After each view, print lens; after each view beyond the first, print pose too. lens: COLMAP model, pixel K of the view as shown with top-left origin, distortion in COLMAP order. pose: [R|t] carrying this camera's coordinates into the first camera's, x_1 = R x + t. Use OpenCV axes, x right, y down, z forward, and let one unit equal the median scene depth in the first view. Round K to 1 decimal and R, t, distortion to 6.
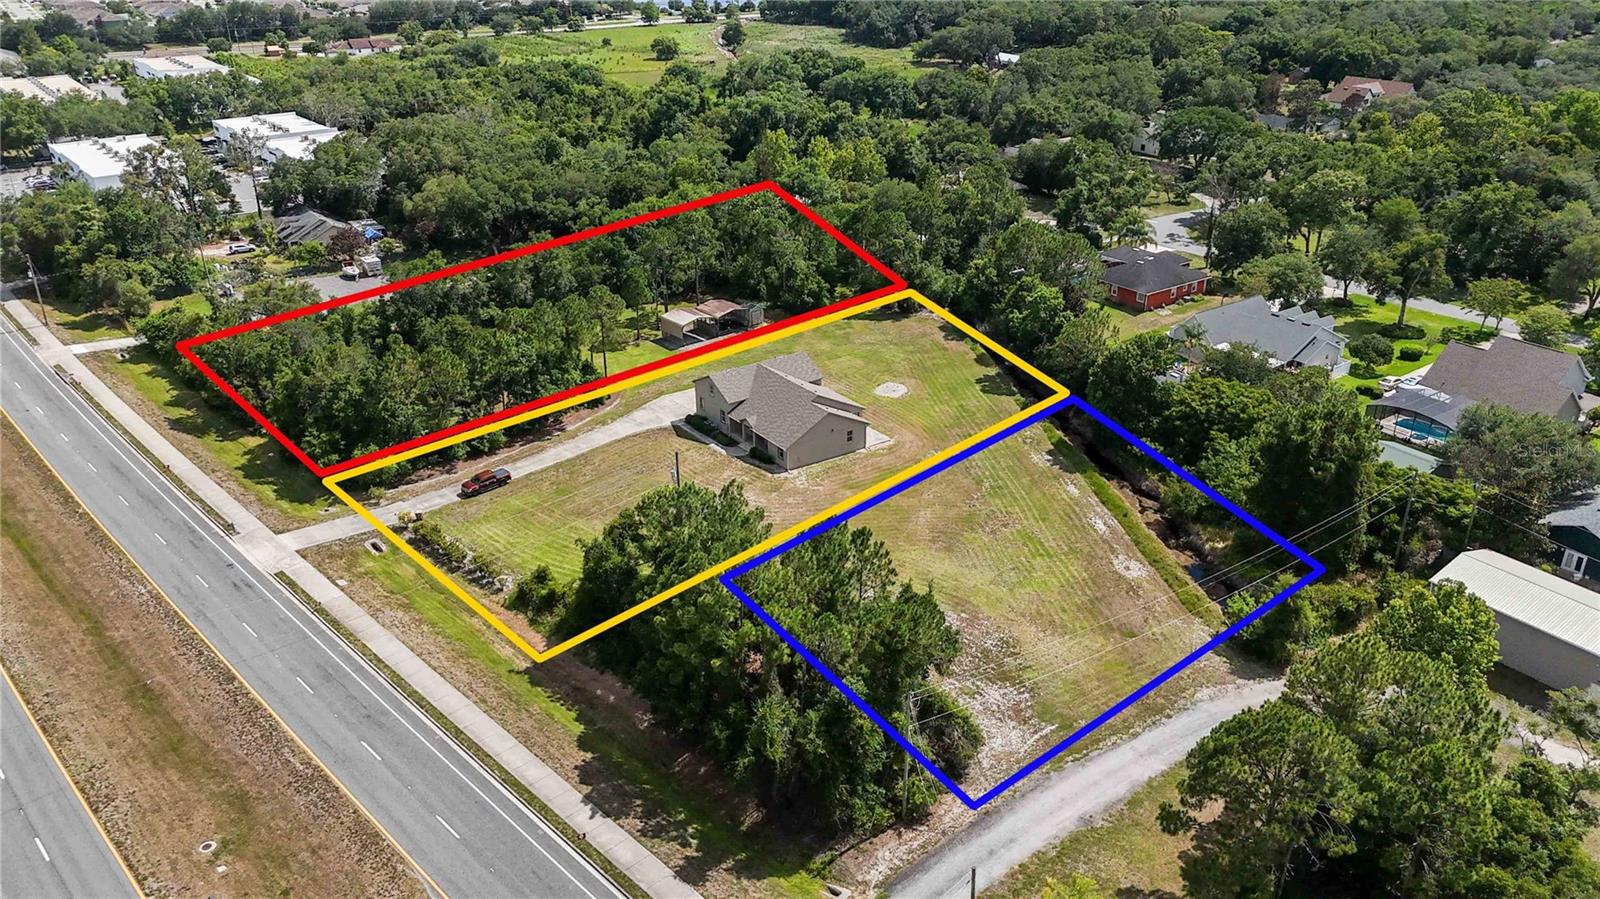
lens RADIAL K [[1174.3, 0, 804.9], [0, 1174.3, 460.7], [0, 0, 1]] dist [0.067348, -0.057443]
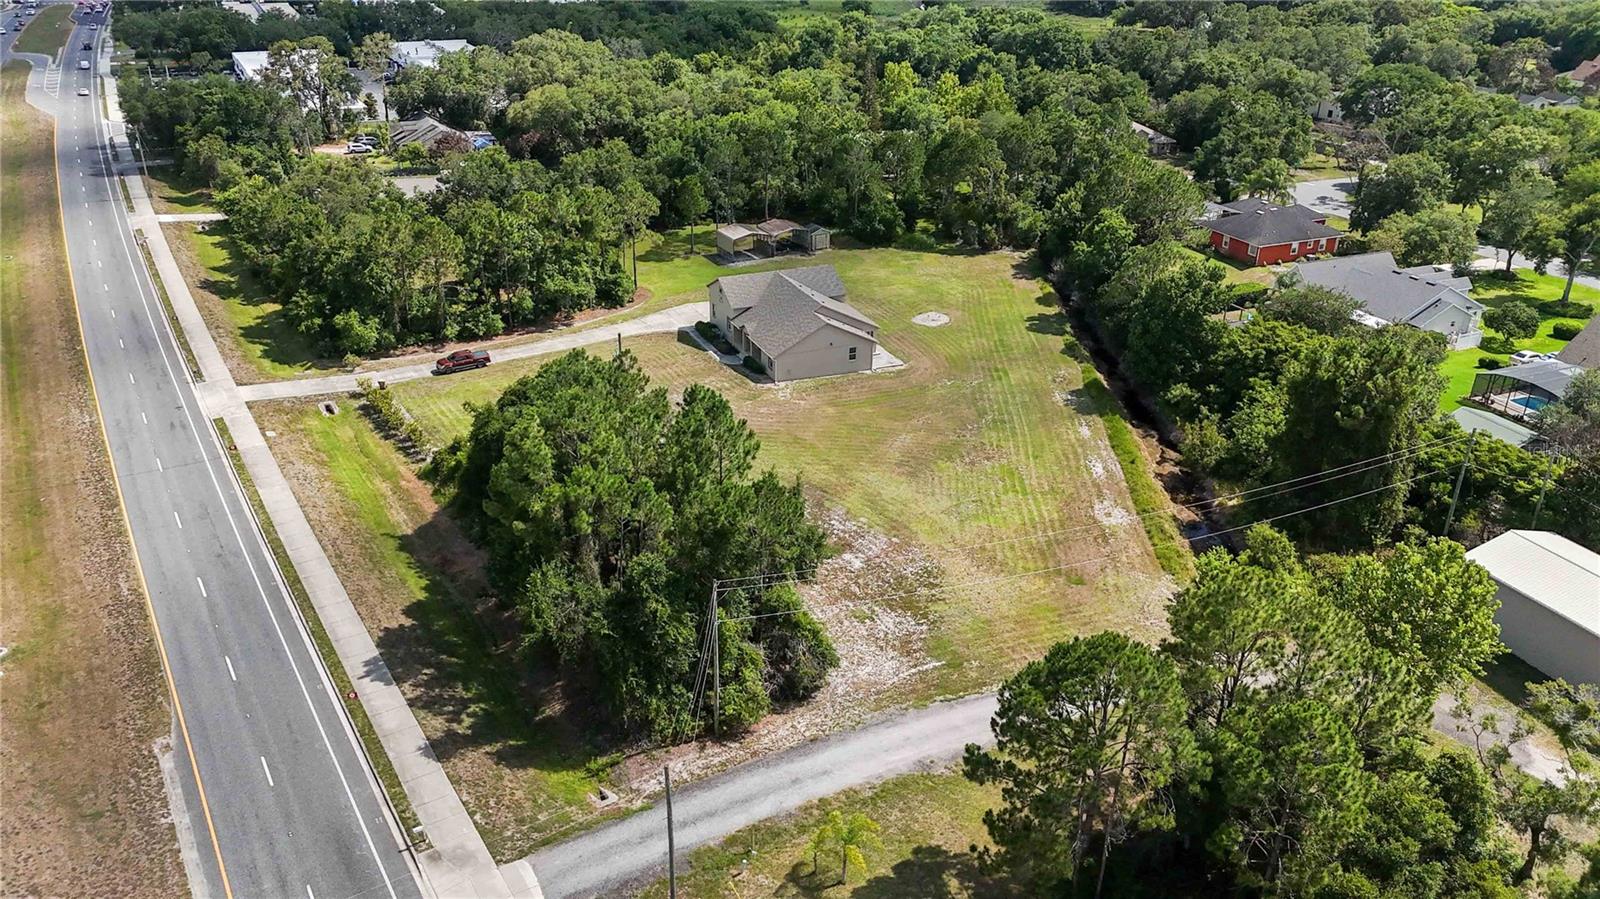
lens RADIAL K [[1174.3, 0, 804.9], [0, 1174.3, 460.7], [0, 0, 1]] dist [0.067348, -0.057443]
pose [[0.979124, 0.106253, -0.173282, 0.165483], [-0.105500, 0.994327, 0.013576, 0.052386], [0.173741, 0.004988, 0.984779, 0.097429]]
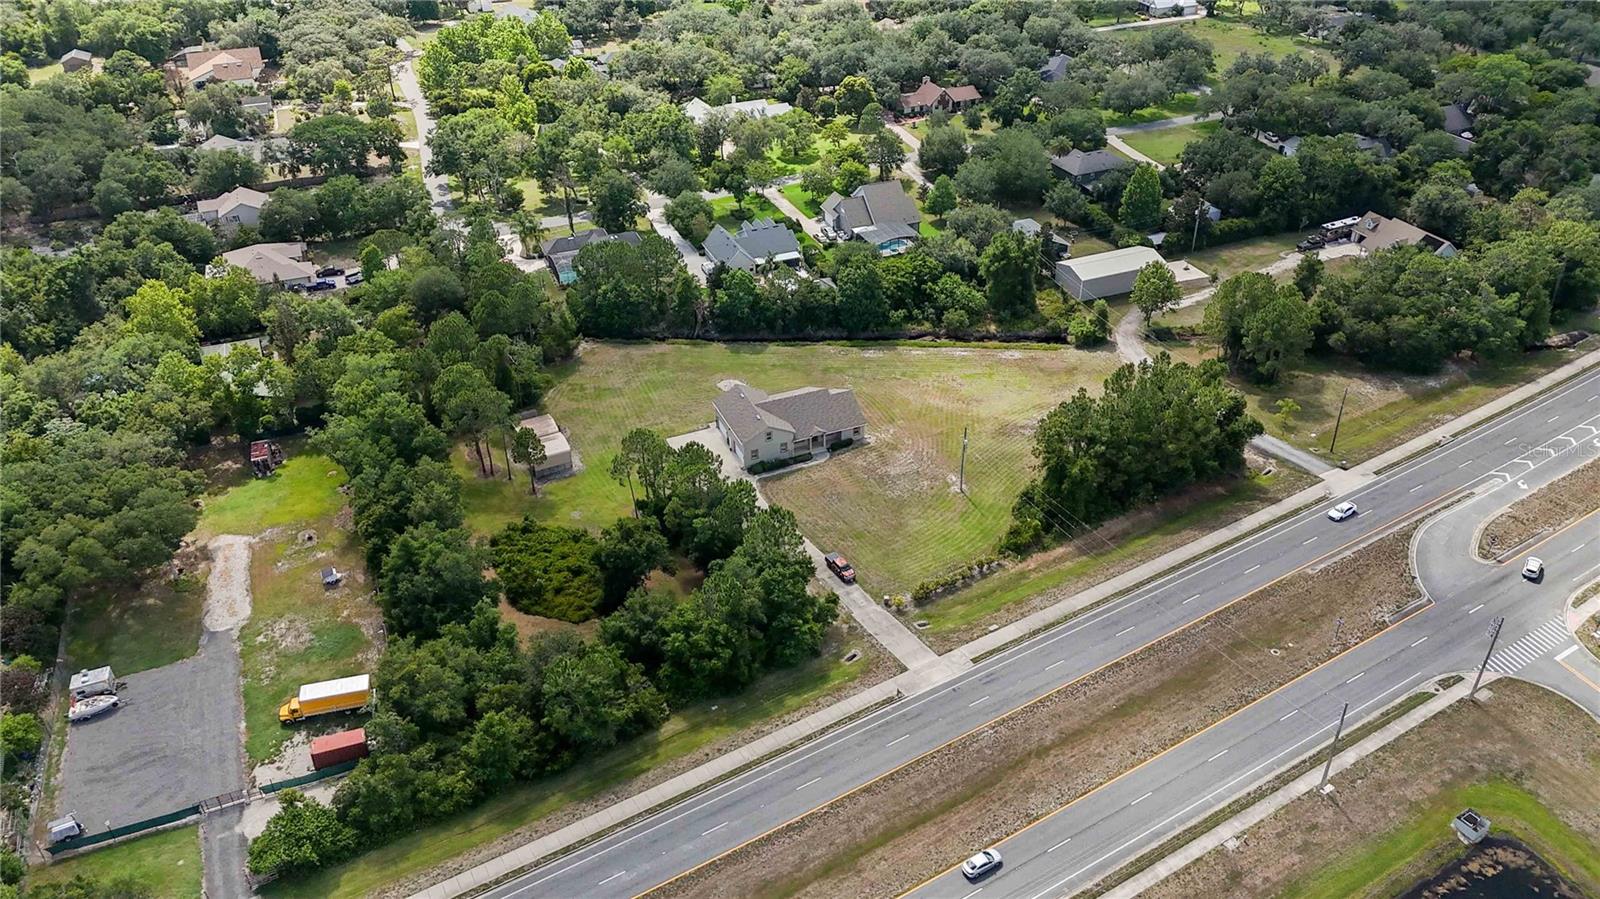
lens RADIAL K [[1177.2, 0, 803.4], [0, 1177.2, 456.8], [0, 0, 1]] dist [0.056841, -0.038048]
pose [[0.218749, -0.530240, 0.819143, -1.142571], [0.436699, 0.803910, 0.403760, -0.548043], [-0.872607, 0.269397, 0.407410, 0.474622]]
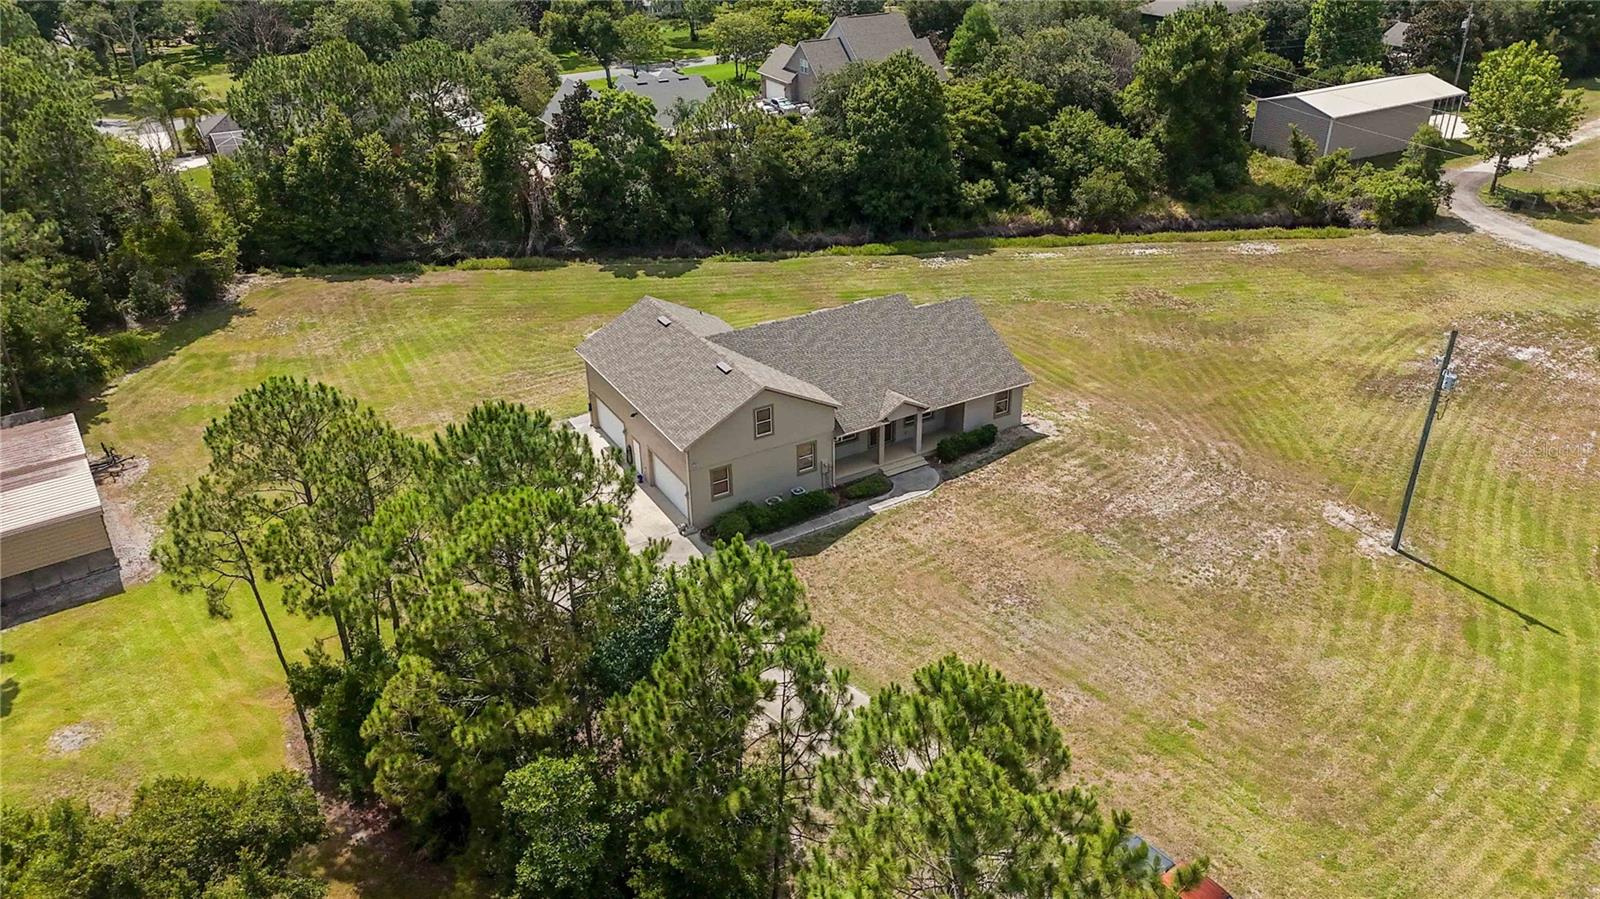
lens RADIAL K [[1184.1, 0, 800.0], [0, 1184.1, 449.5], [0, 0, 1]] dist [0.041542, -0.038713]
pose [[0.093615, -0.460044, 0.882947, -0.445683], [0.447162, 0.811790, 0.375558, -0.201422], [-0.889540, 0.359663, 0.281710, 0.904613]]
